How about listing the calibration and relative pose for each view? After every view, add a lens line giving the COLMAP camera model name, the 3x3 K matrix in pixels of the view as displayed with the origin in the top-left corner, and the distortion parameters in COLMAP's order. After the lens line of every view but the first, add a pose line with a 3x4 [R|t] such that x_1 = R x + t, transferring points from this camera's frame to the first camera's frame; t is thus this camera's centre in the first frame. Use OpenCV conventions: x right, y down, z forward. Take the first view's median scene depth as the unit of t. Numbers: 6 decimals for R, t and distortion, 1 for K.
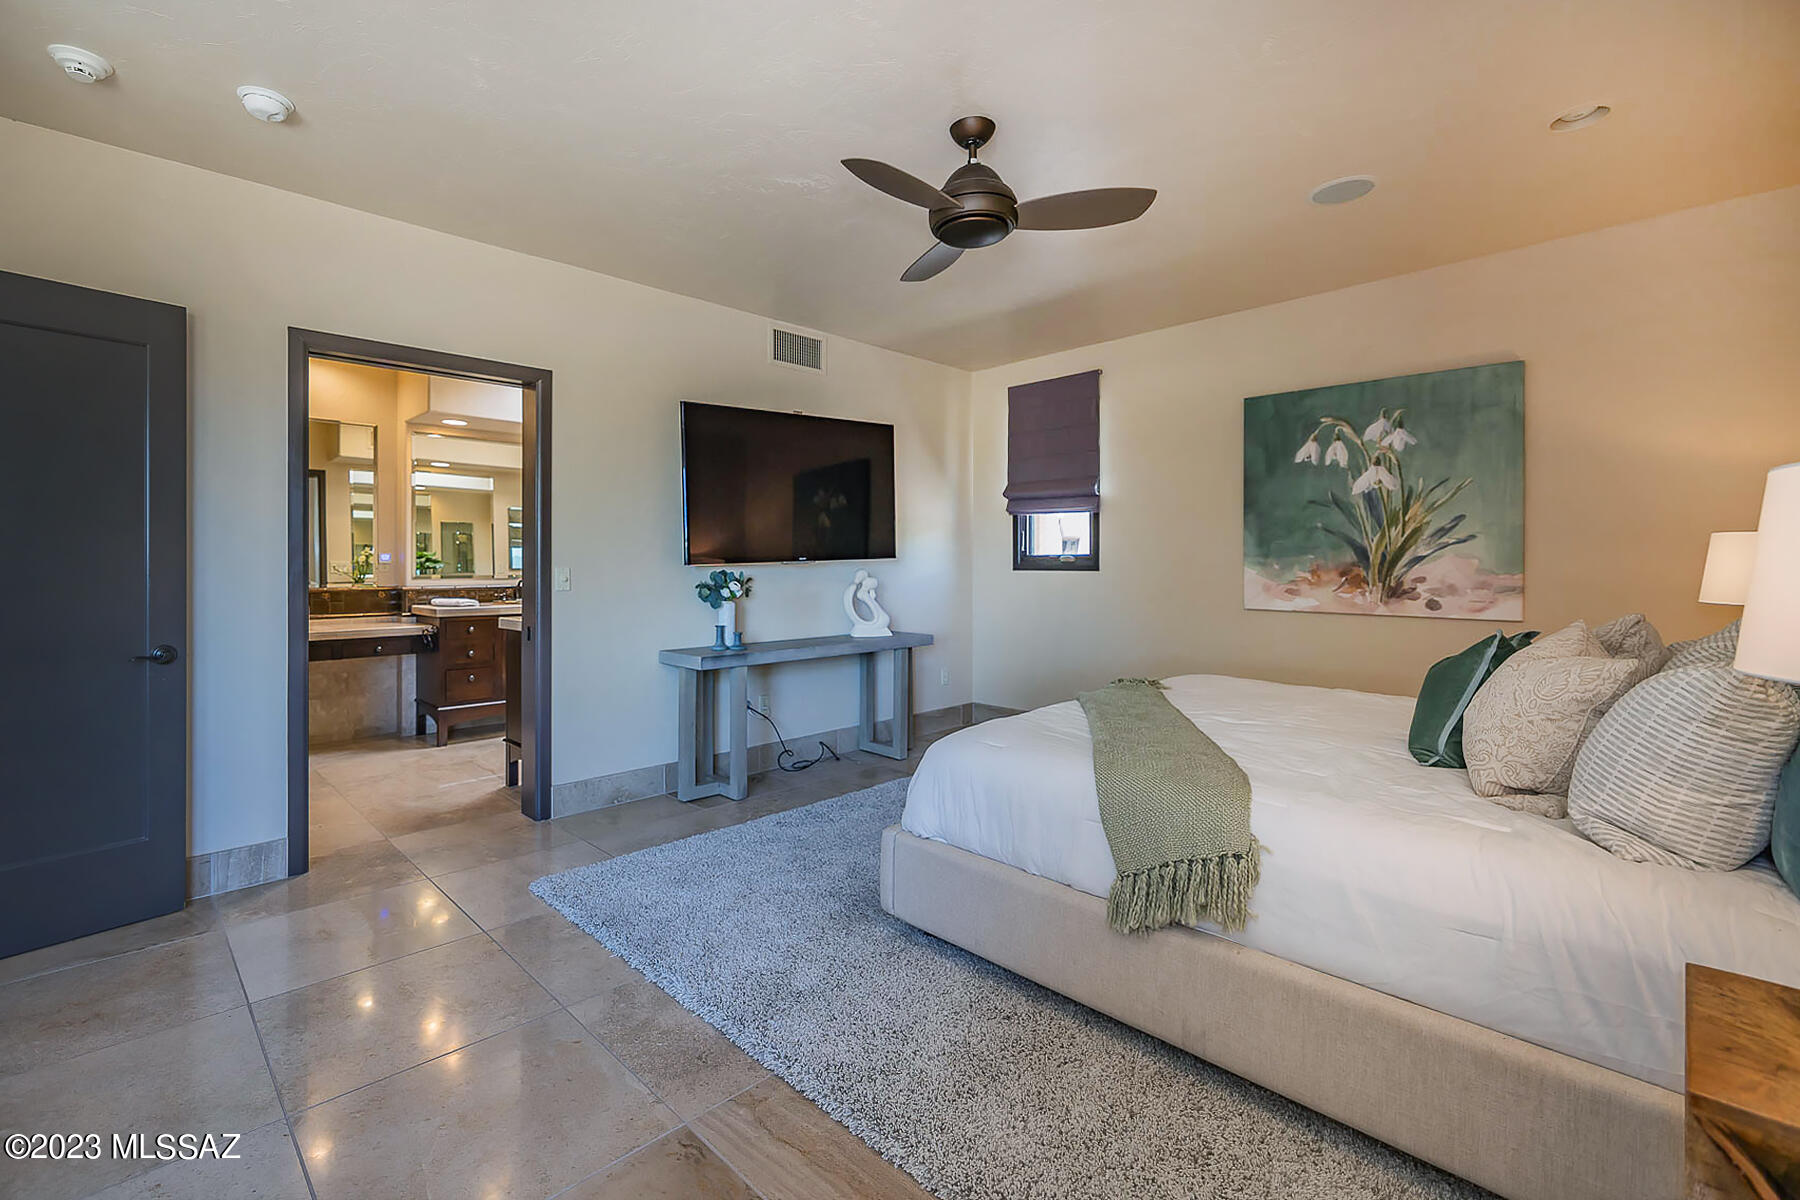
lens RADIAL K [[787.5, 0, 880.2], [0, 787.5, 566.1], [0, 0, 1]] dist [0.002932, -0.000940]
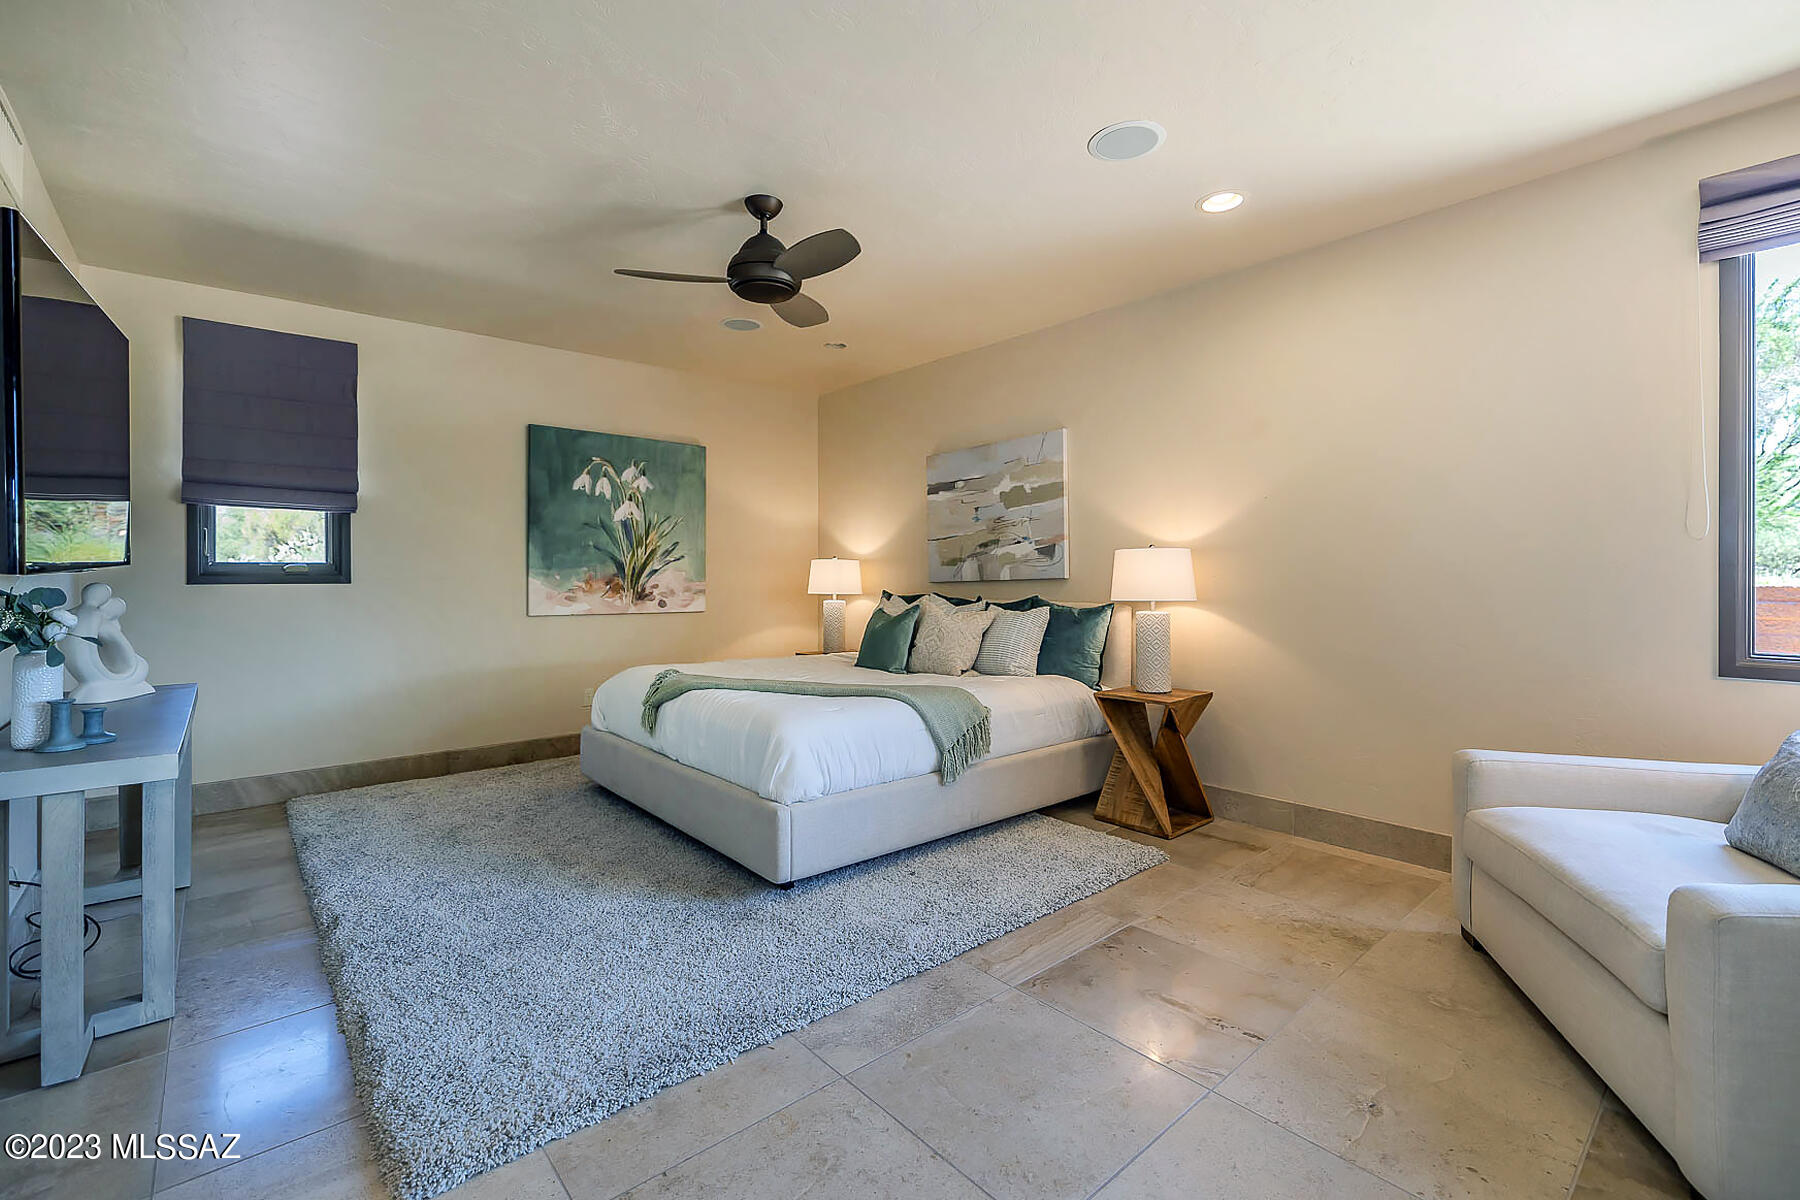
lens RADIAL K [[787.5, 0, 900.9], [0, 787.5, 580.3], [0, 0, 1]] dist [0.002932, -0.000940]
pose [[0.062560, -0.003687, 0.998034, -0.657059], [0.006687, 0.999972, 0.003275, 0.004828], [-0.998019, 0.006469, 0.062583, 0.455392]]
